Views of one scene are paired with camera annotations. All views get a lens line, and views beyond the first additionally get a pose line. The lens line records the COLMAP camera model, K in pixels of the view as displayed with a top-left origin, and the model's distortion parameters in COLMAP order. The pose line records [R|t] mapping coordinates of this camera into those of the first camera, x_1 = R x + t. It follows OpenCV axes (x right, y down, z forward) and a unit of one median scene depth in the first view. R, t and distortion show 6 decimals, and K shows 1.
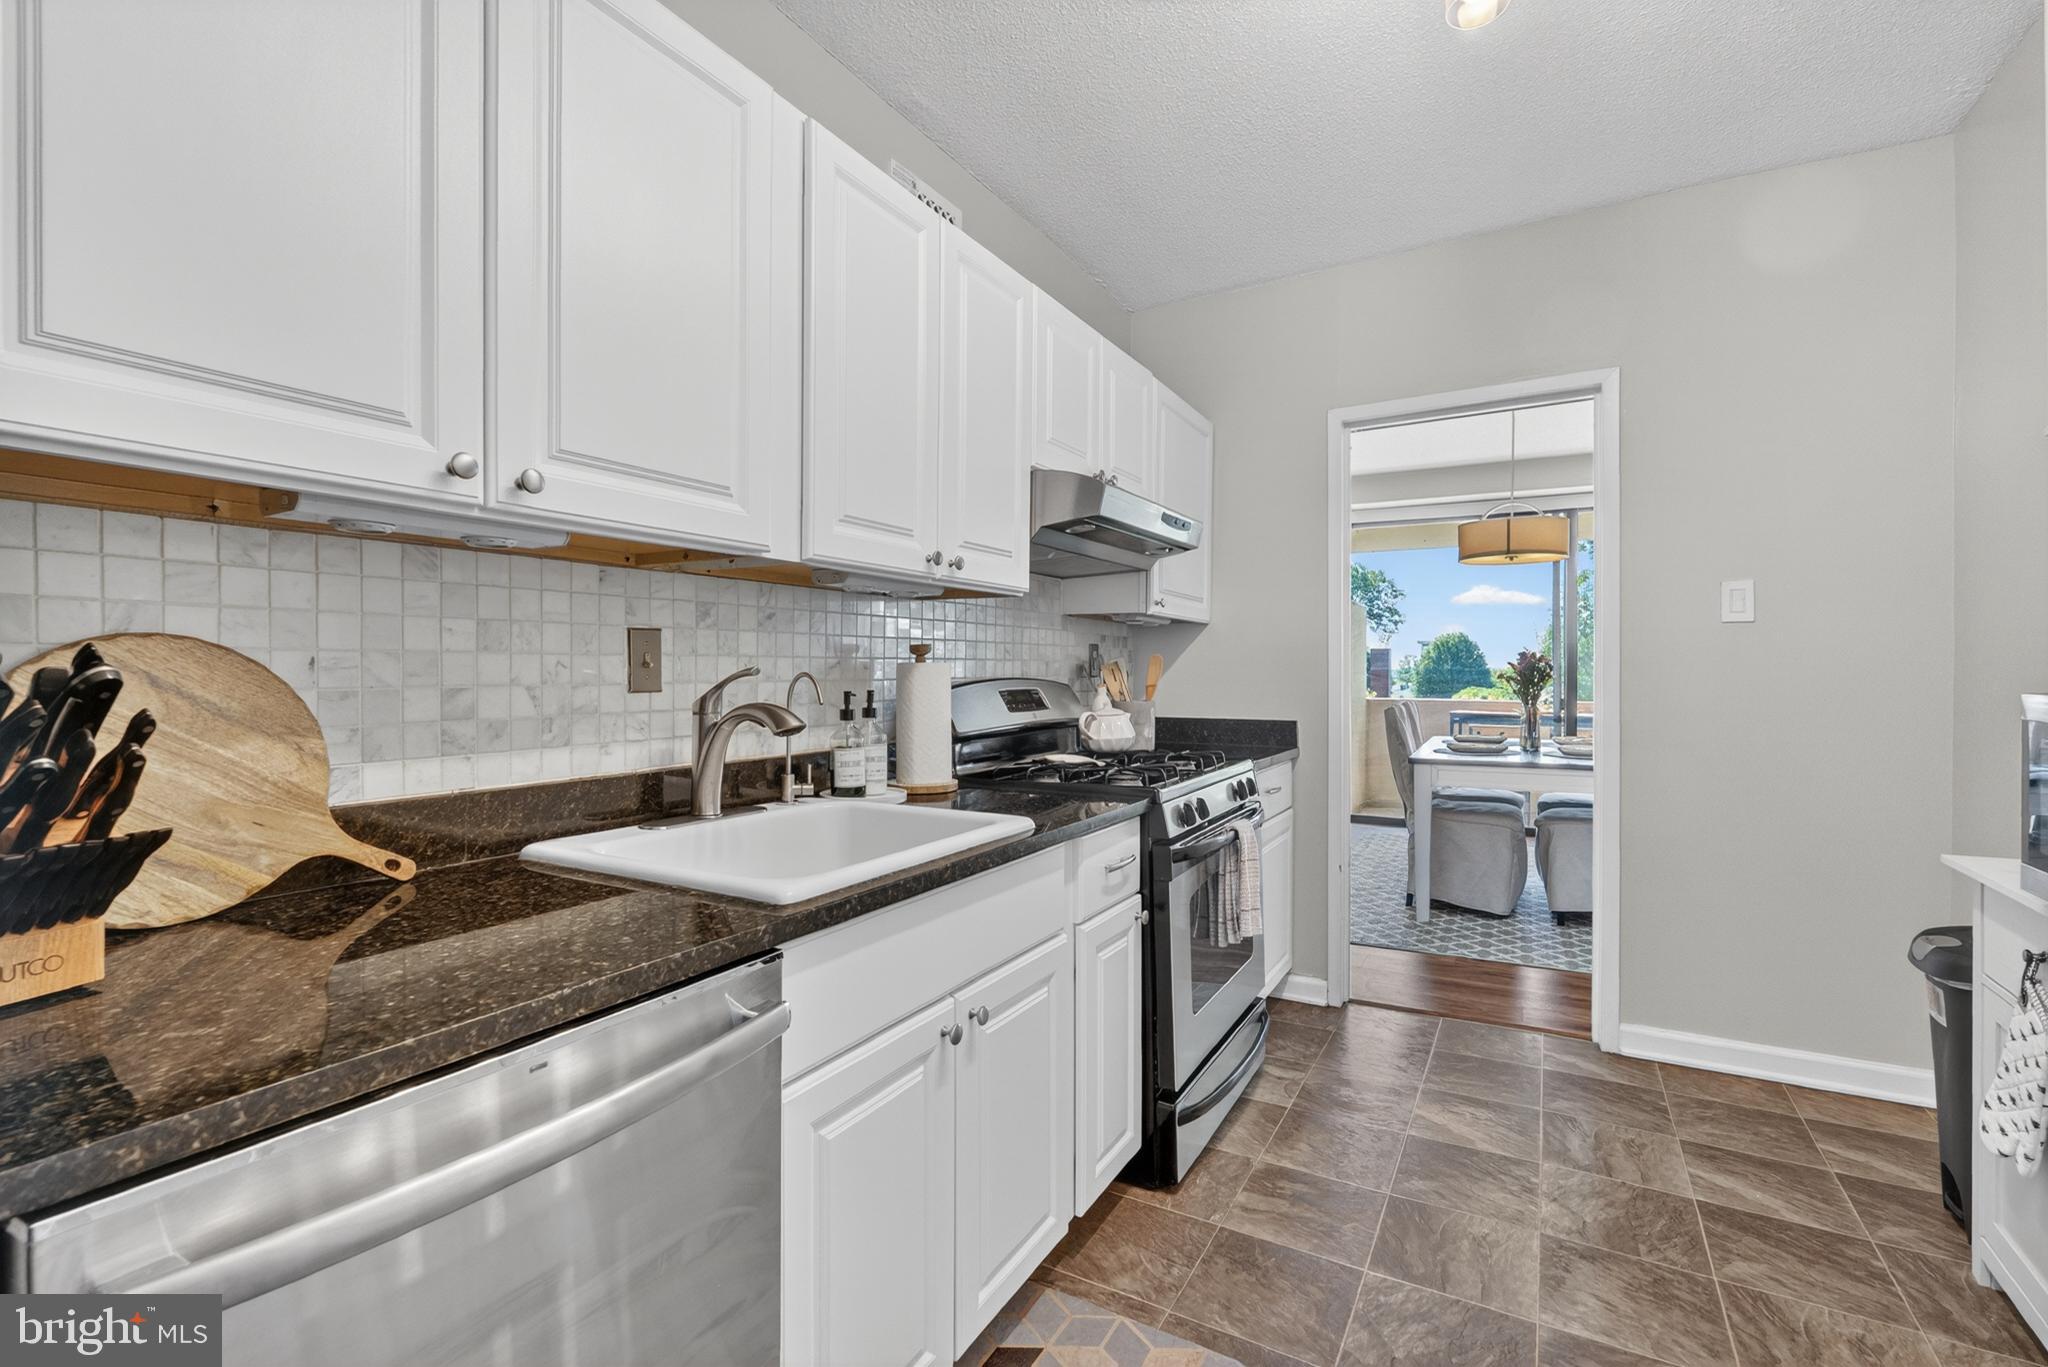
lens RADIAL K [[907.4, 0, 1032.6], [0, 907.4, 669.5], [0, 0, 1]] dist [-0.004959, 0.000834]
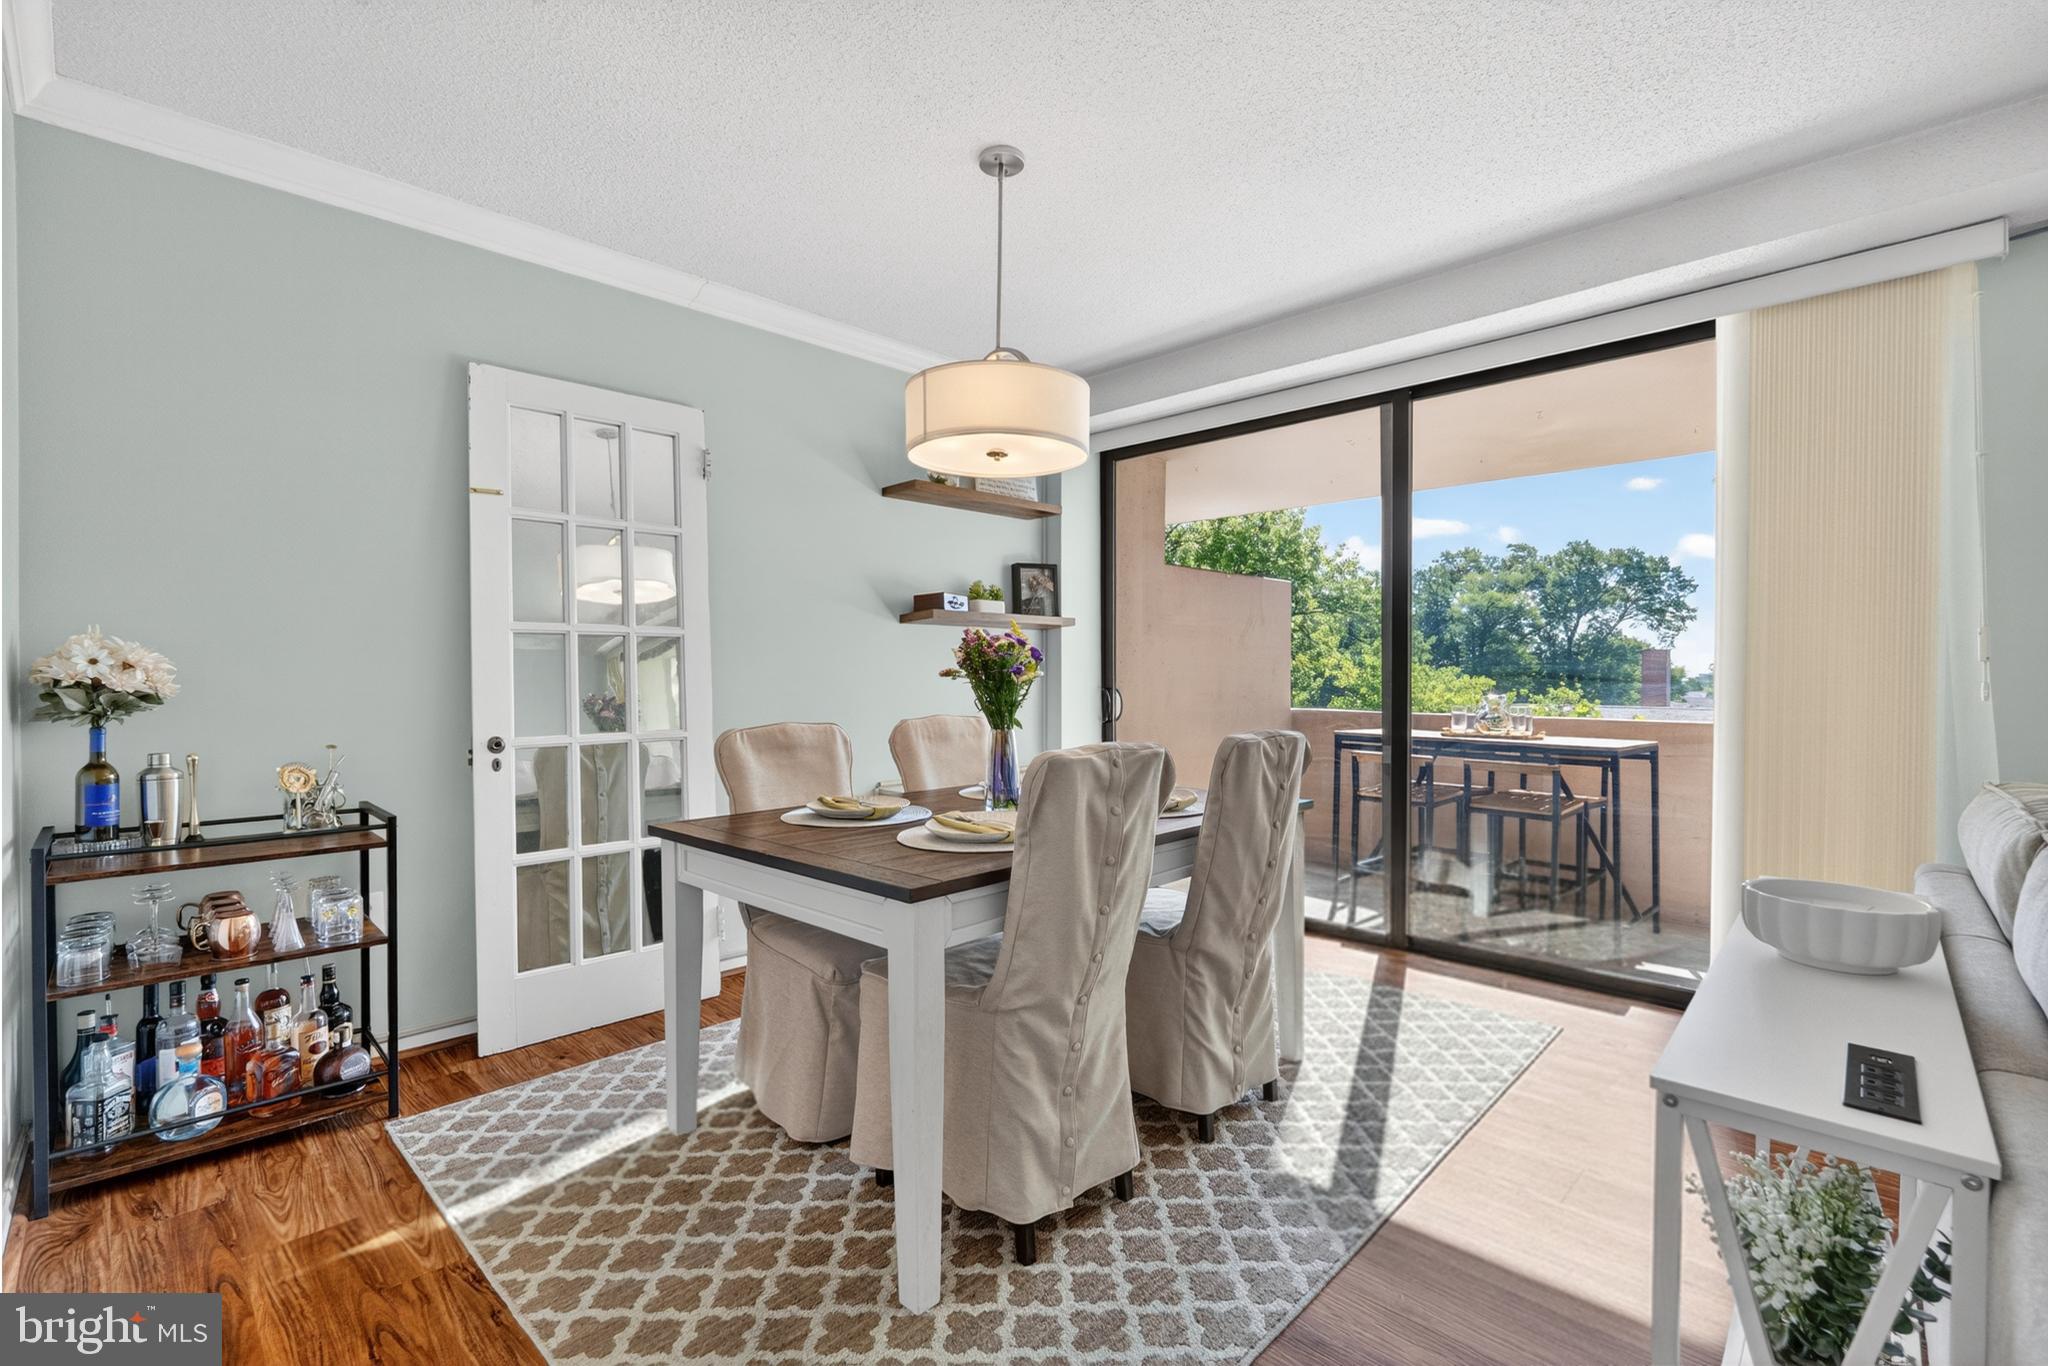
lens RADIAL K [[907.4, 0, 1029.8], [0, 907.4, 687.8], [0, 0, 1]] dist [-0.004959, 0.000834]
pose [[0.966009, 0.004642, -0.258467, 1.613727], [-0.000593, 0.999876, 0.015740, 0.014129], [0.258508, -0.015051, 0.965892, 1.132136]]
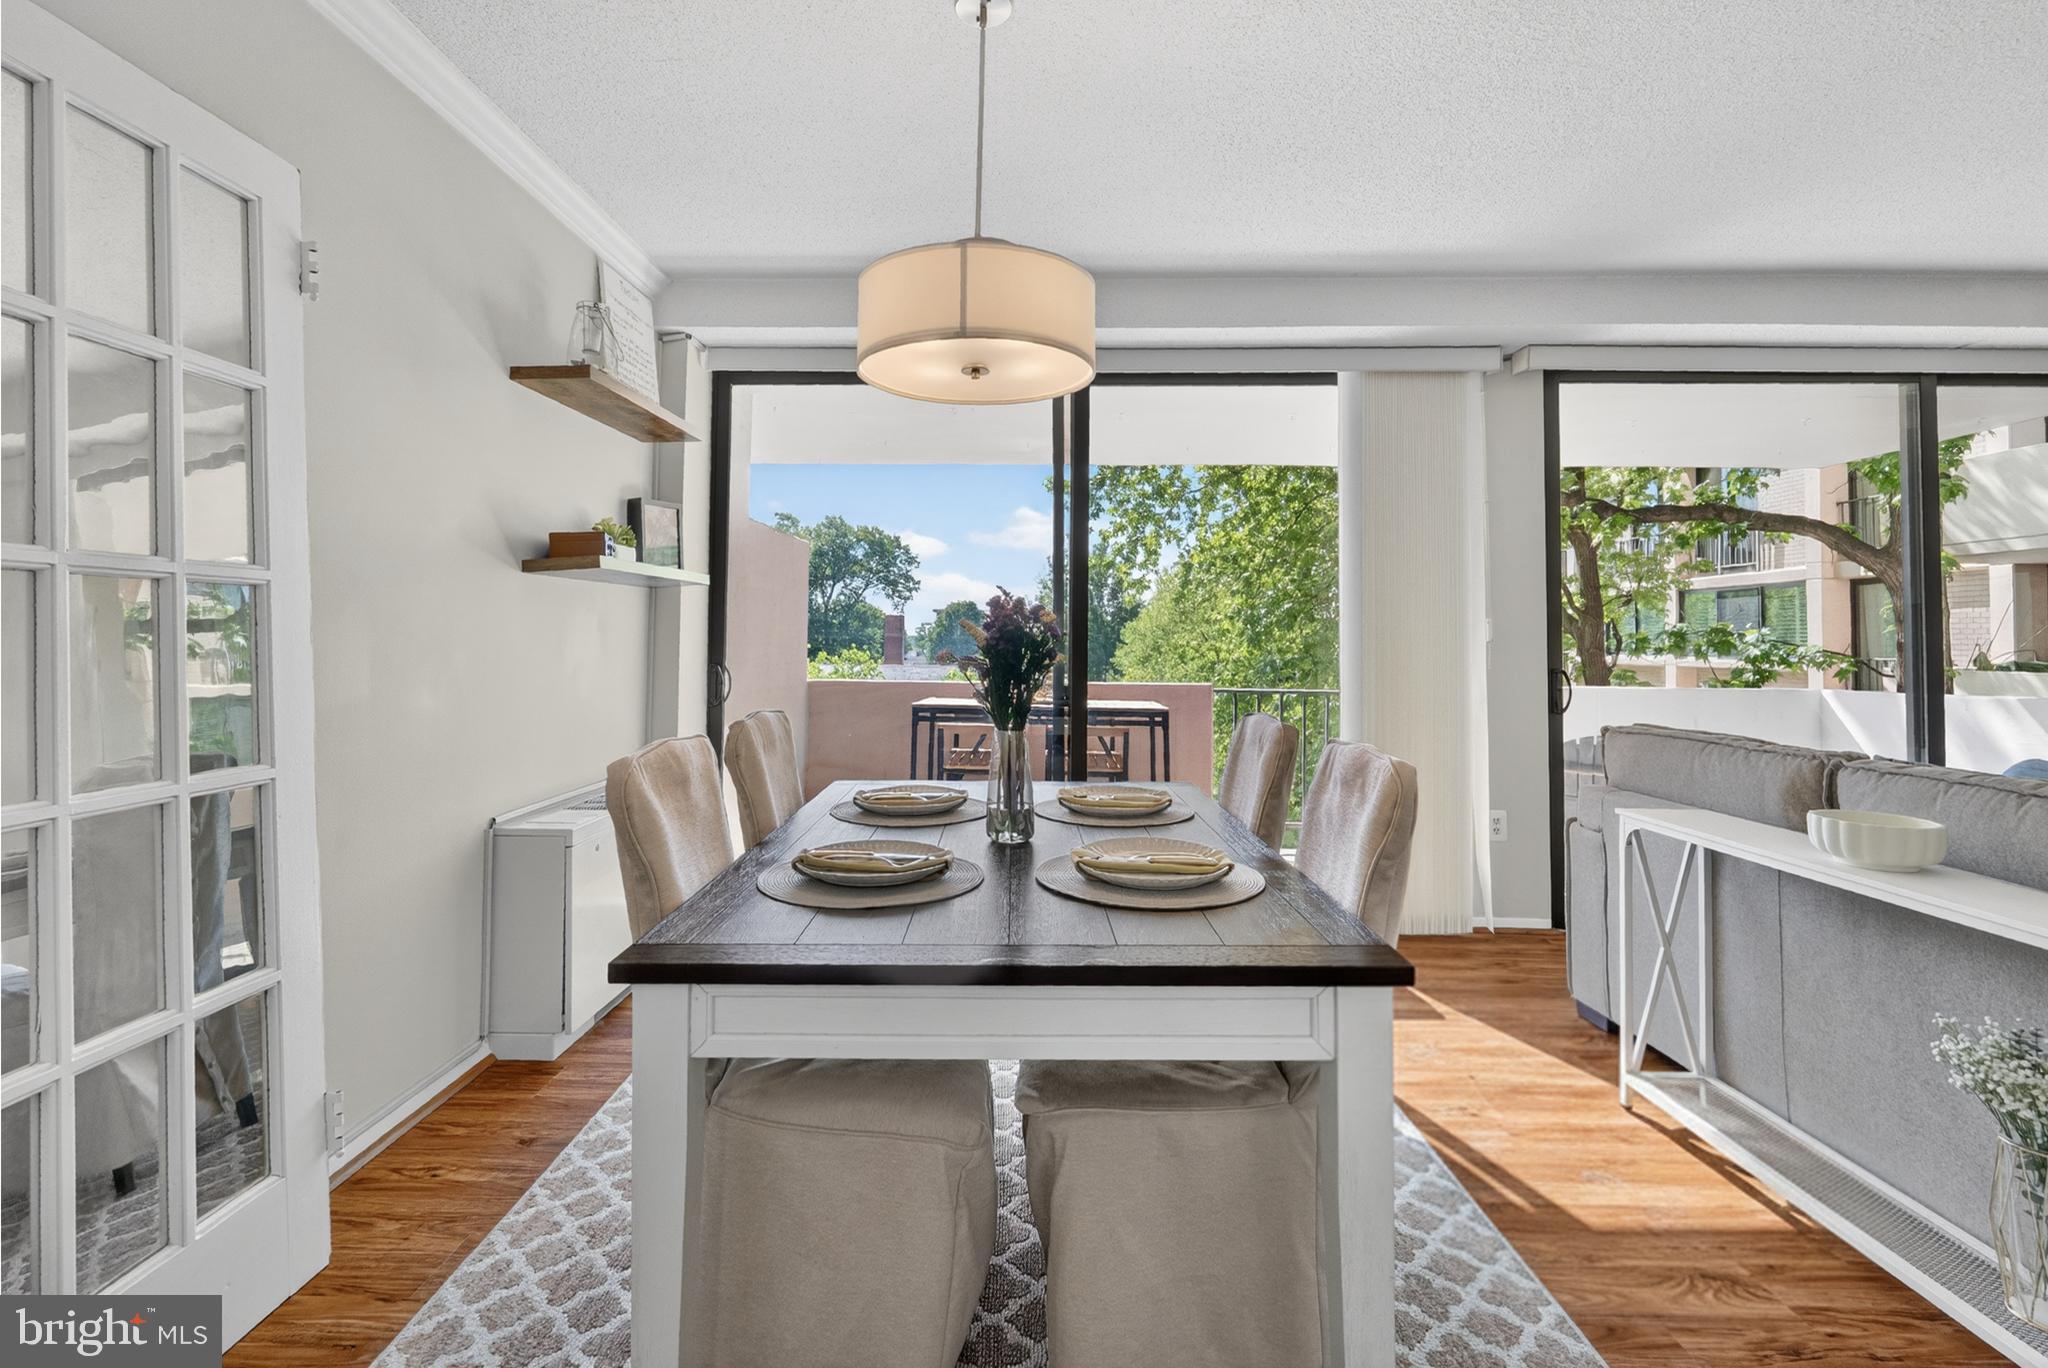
lens RADIAL K [[941.1, 0, 1013.2], [0, 941.1, 603.6], [0, 0, 1]] dist [-0.001475, 0.000273]
pose [[0.883844, 0.022006, 0.467264, 0.808765], [-0.006295, 0.999362, -0.035157, -0.006594], [-0.467740, 0.028132, 0.883418, 1.443984]]
